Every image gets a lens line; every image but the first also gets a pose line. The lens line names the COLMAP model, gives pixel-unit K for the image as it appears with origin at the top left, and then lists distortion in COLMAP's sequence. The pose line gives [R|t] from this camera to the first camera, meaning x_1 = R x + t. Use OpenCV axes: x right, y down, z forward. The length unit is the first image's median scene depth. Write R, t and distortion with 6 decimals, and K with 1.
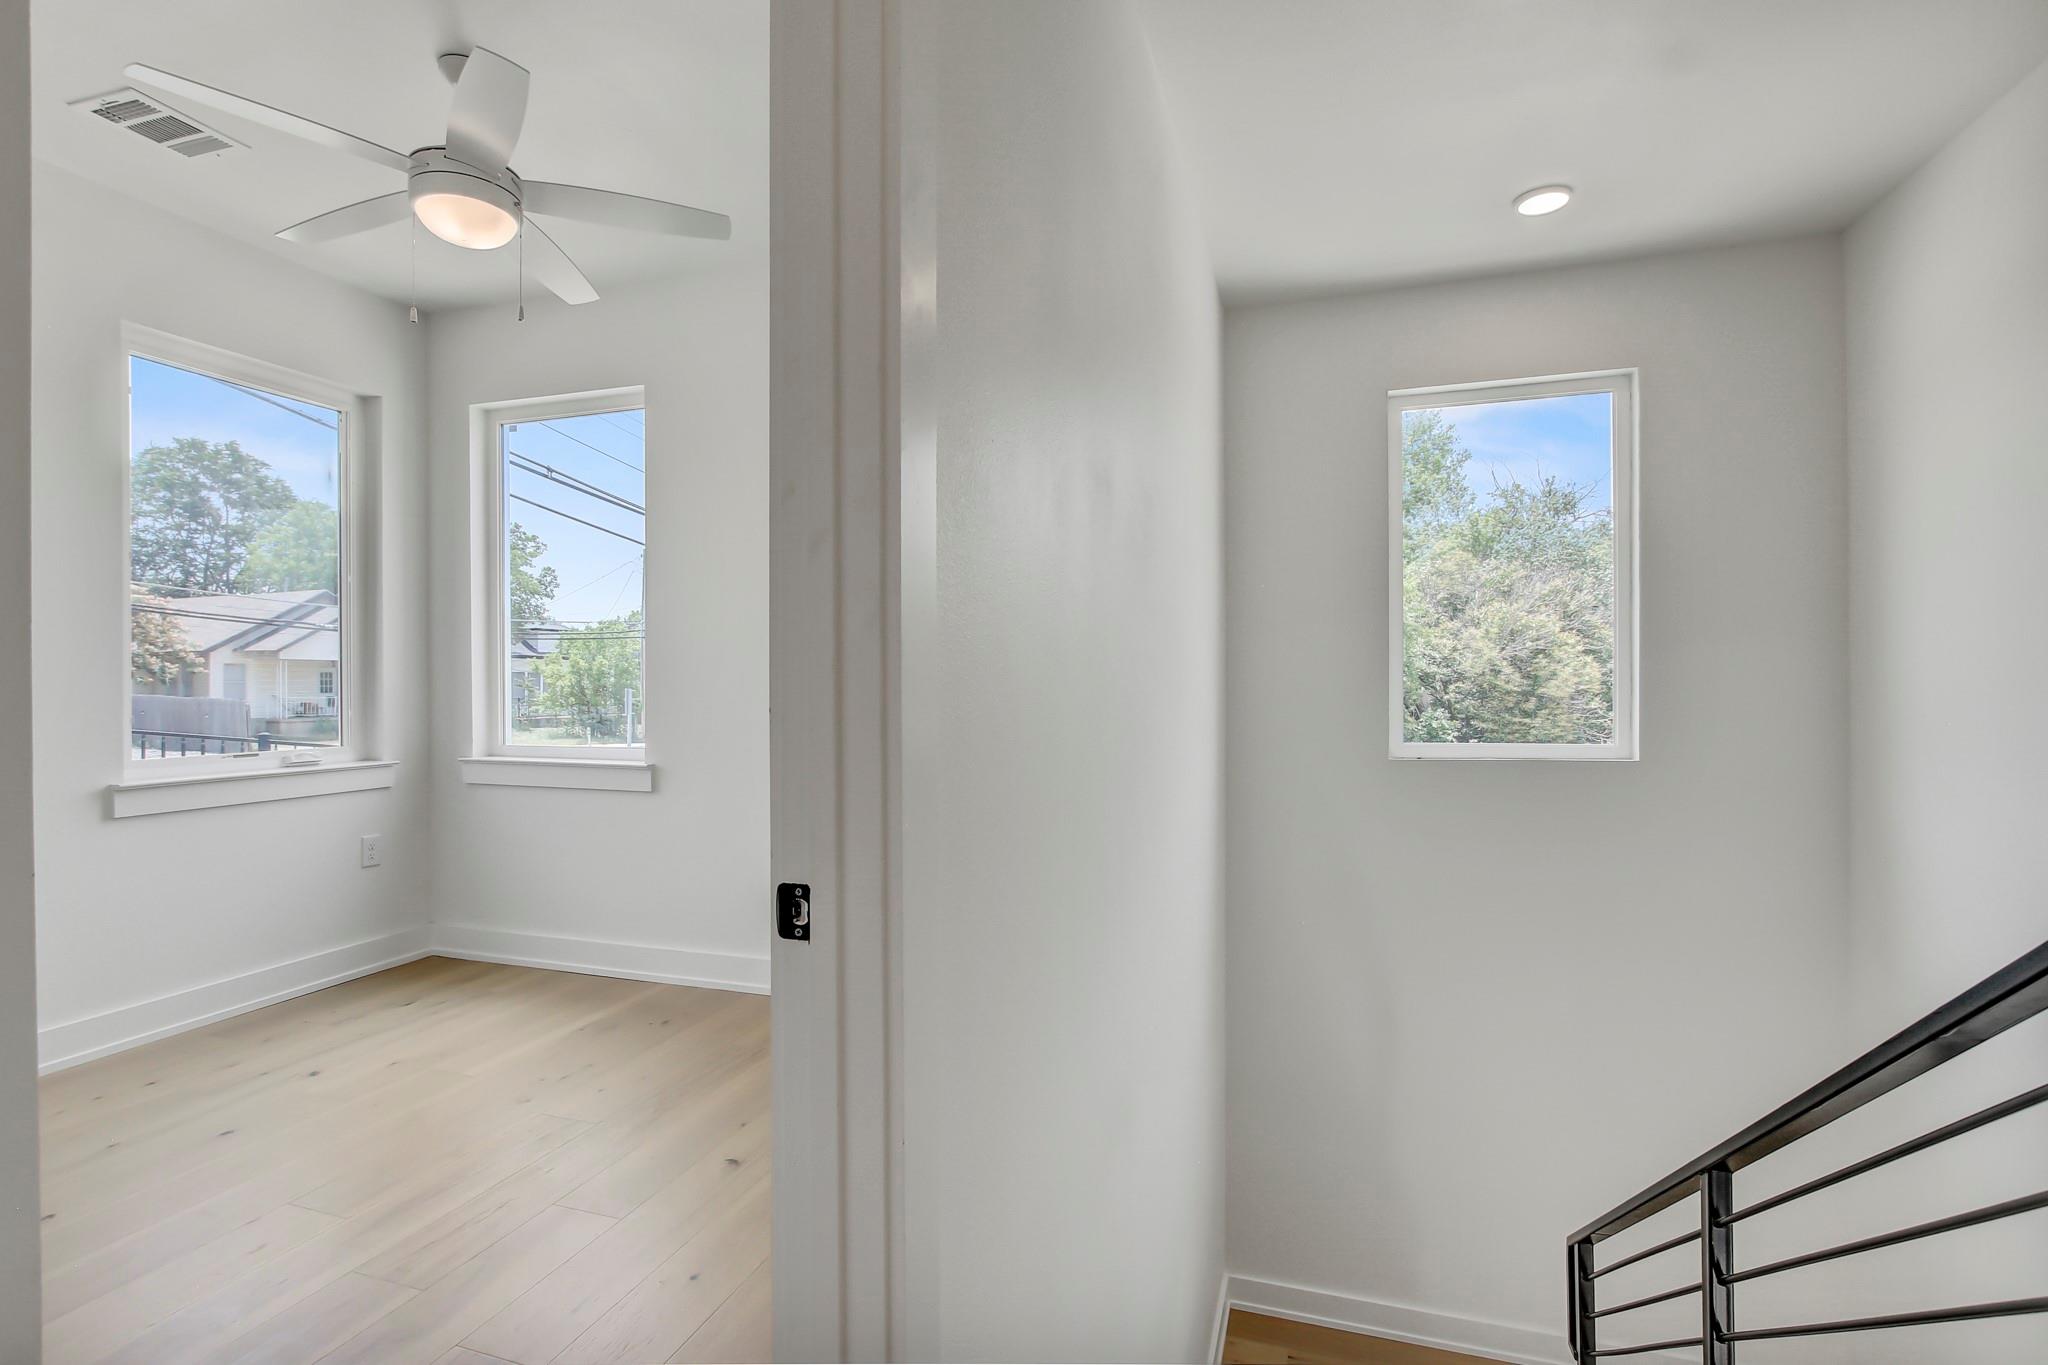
lens RADIAL K [[950.4, 0, 1020.9], [0, 950.4, 686.6], [0, 0, 1]] dist [-0.009724, 0.000132]
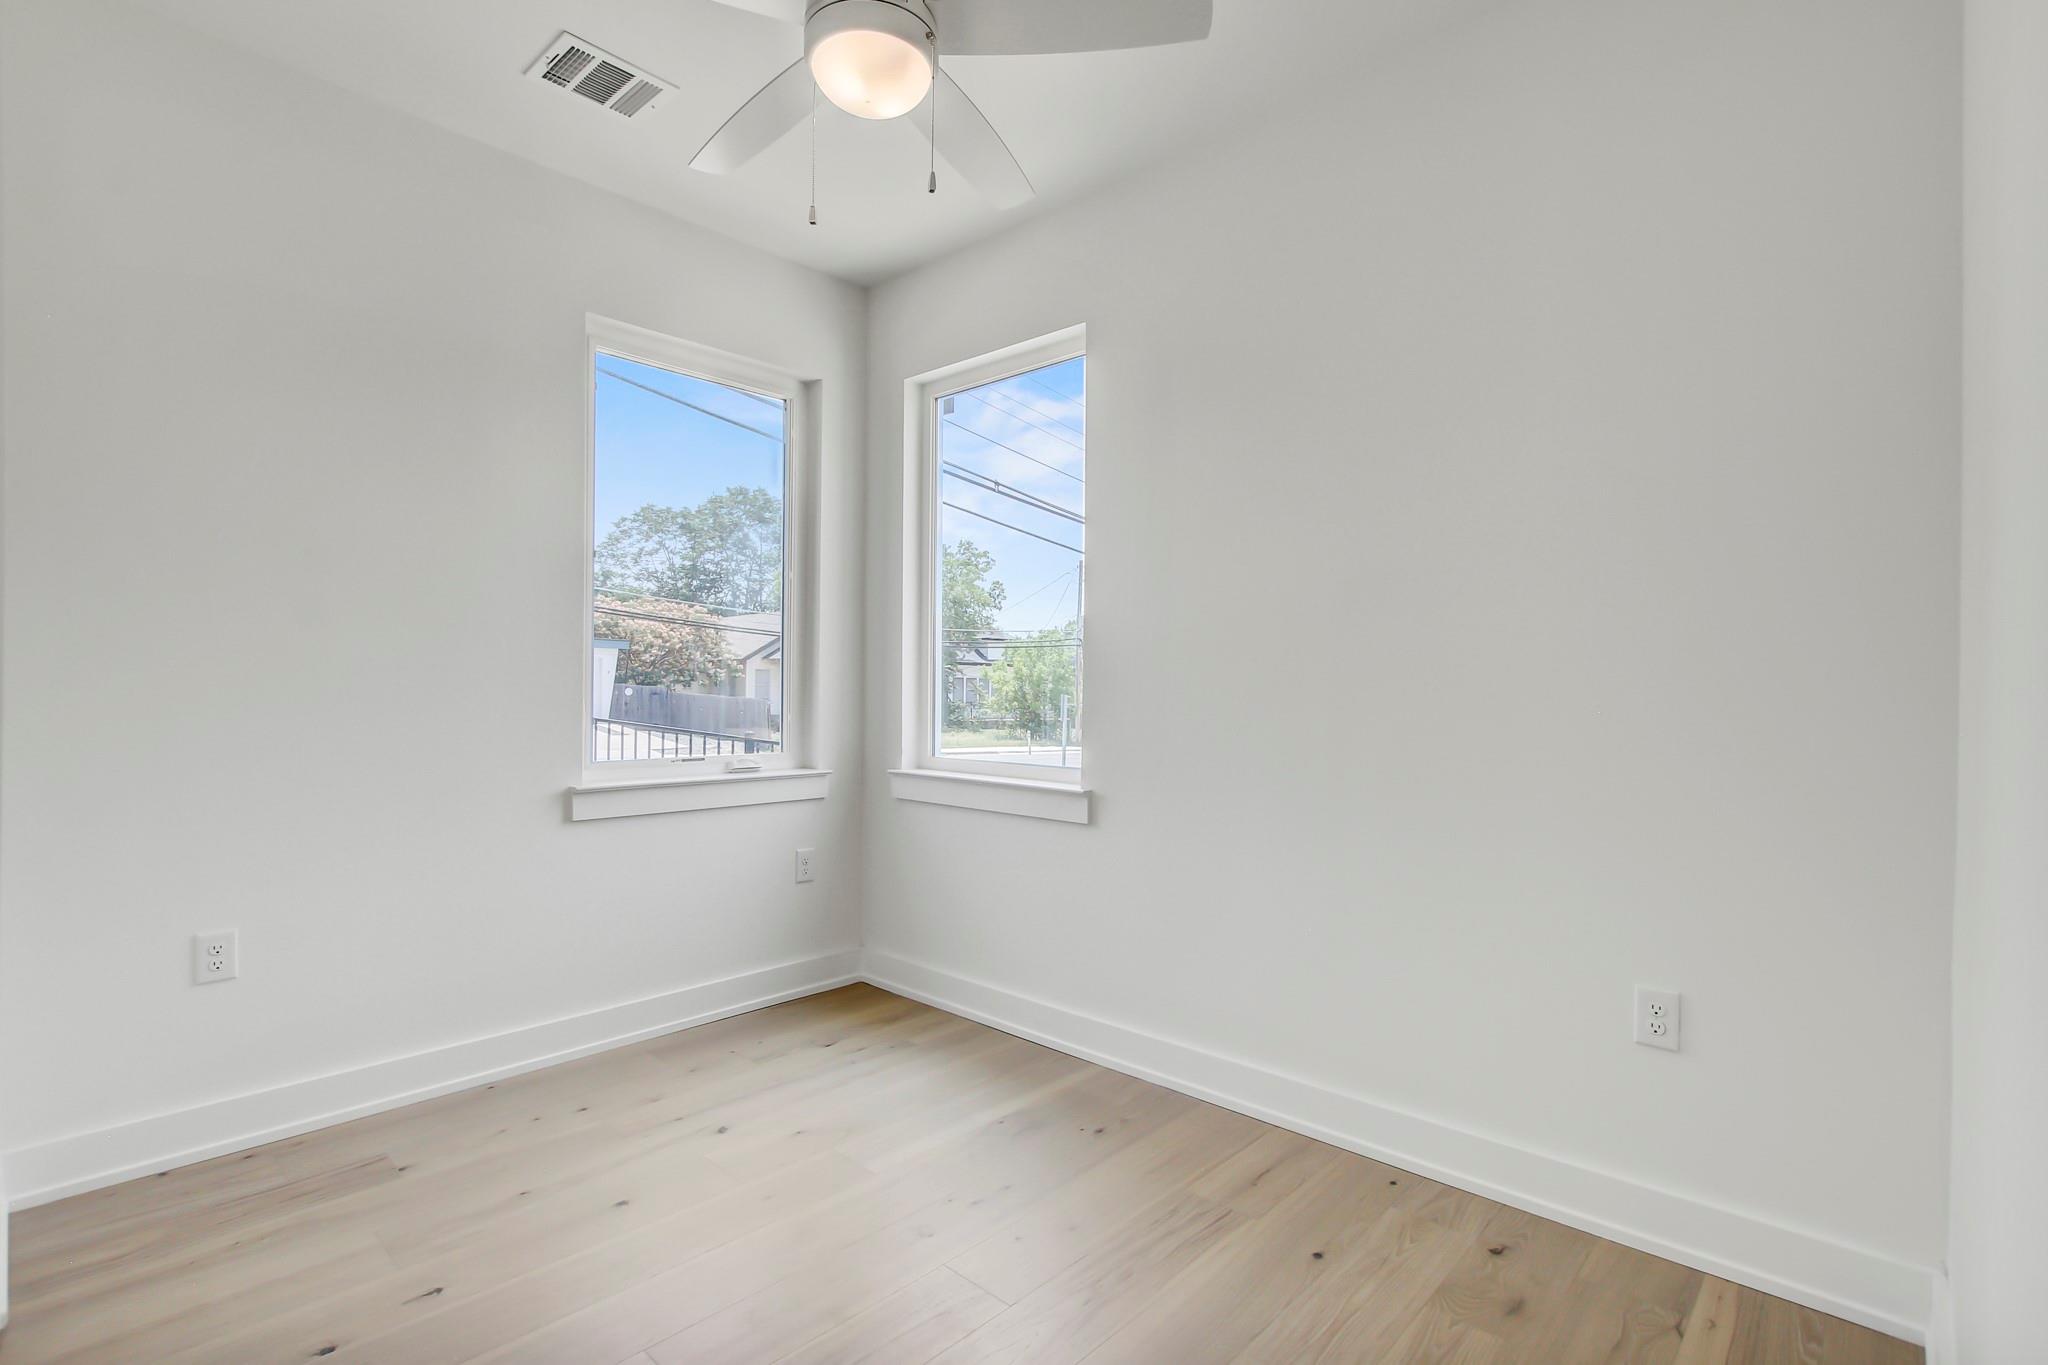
lens RADIAL K [[950.4, 0, 1031.0], [0, 950.4, 697.0], [0, 0, 1]] dist [-0.009724, 0.000132]
pose [[0.909860, 0.015660, -0.414620, -0.090260], [-0.014855, 0.999876, 0.005168, -0.001090], [0.414649, 0.001457, 0.909980, 0.221274]]
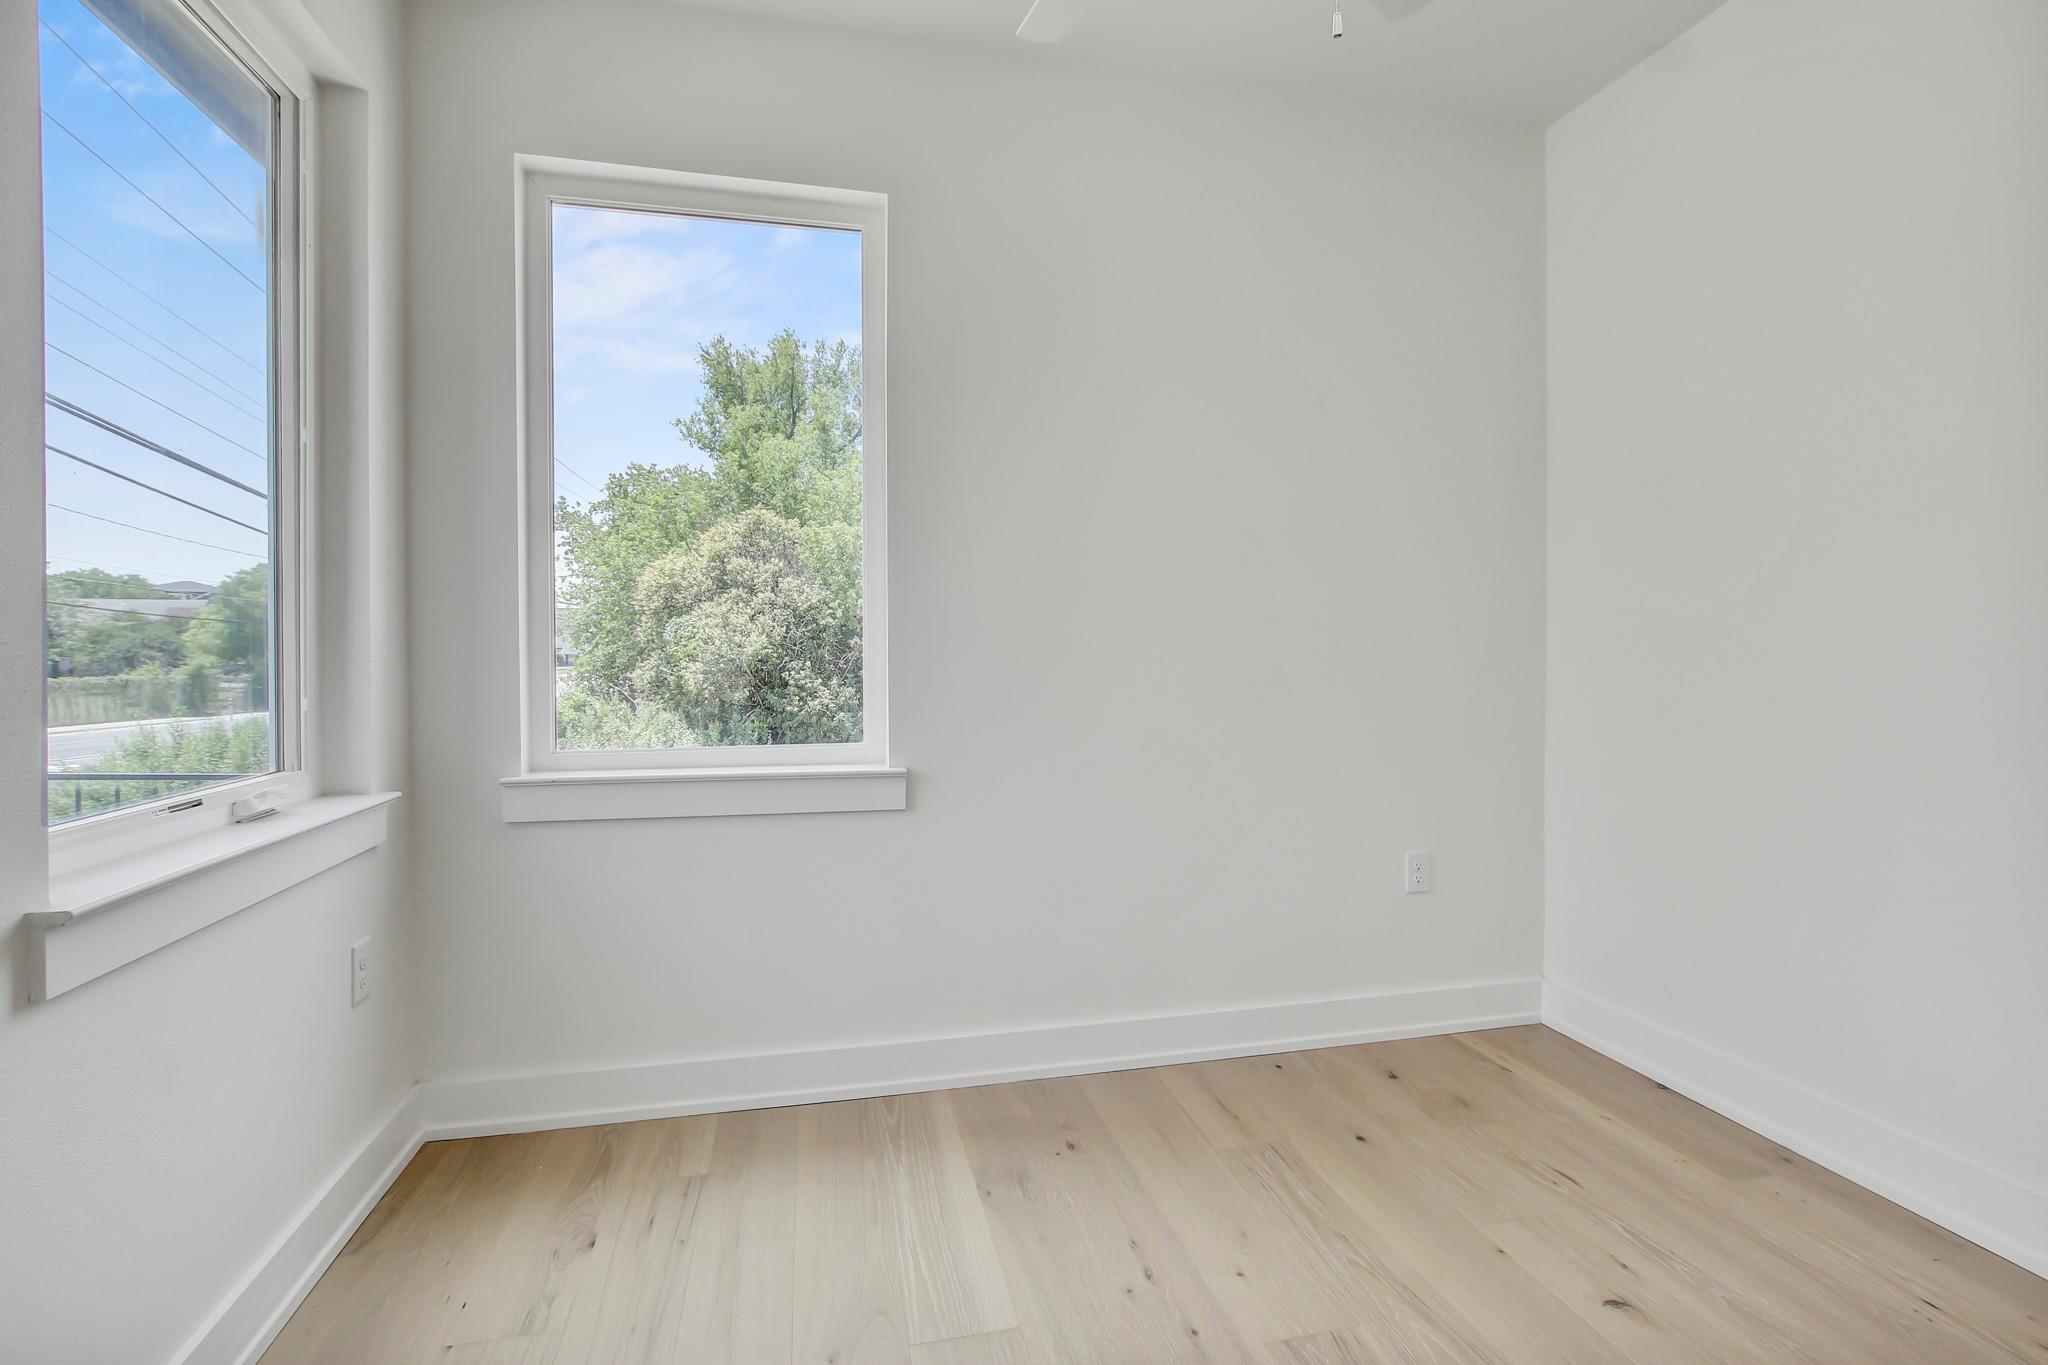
lens RADIAL K [[950.4, 0, 1016.9], [0, 950.4, 662.5], [0, 0, 1]] dist [-0.009724, 0.000132]
pose [[0.852915, -0.002486, 0.522044, -0.611861], [-0.002963, 0.999950, 0.009602, 0.000299], [-0.522042, -0.009736, 0.852864, 0.355213]]
